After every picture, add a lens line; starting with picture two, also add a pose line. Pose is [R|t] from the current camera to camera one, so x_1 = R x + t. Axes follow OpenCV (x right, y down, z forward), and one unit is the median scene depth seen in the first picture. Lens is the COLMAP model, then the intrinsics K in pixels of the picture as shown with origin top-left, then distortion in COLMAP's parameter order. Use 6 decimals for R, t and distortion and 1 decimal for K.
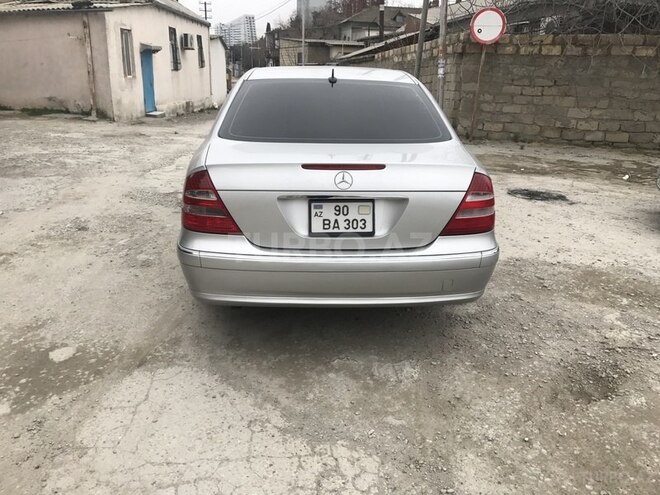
lens RADIAL K [[549.2, 0, 328.1], [0, 549.2, 246.9], [0, 0, 1]] dist [-0.000596, 0.007574]
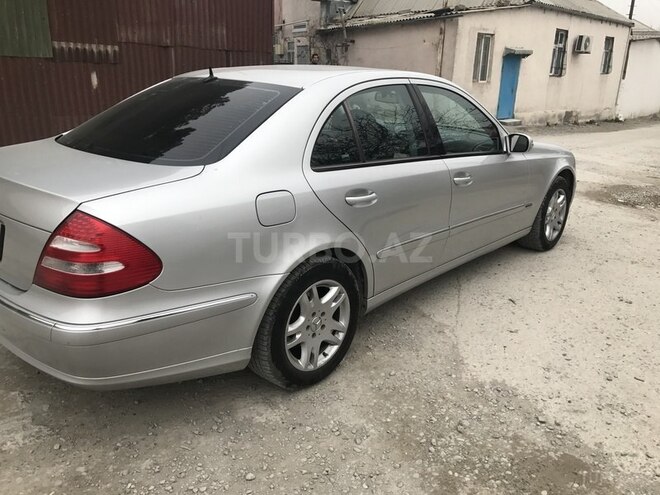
lens RADIAL K [[549.2, 0, 328.1], [0, 549.2, 246.9], [0, 0, 1]] dist [-0.000596, 0.007574]
pose [[0.701275, 0.218484, -0.678585, 0.228153], [-0.226272, 0.970875, 0.078755, -0.051063], [0.676028, 0.098316, 0.730288, 0.166147]]
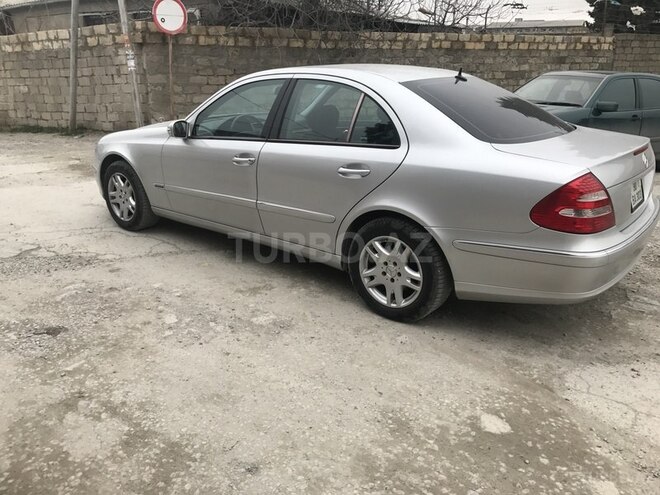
lens RADIAL K [[549.2, 0, 328.1], [0, 549.2, 246.9], [0, 0, 1]] dist [-0.000596, 0.007574]
pose [[0.660692, -0.256810, 0.705361, -0.302255], [0.240743, 0.962514, 0.124938, -0.058697], [-0.711005, 0.087265, 0.697751, 0.149545]]
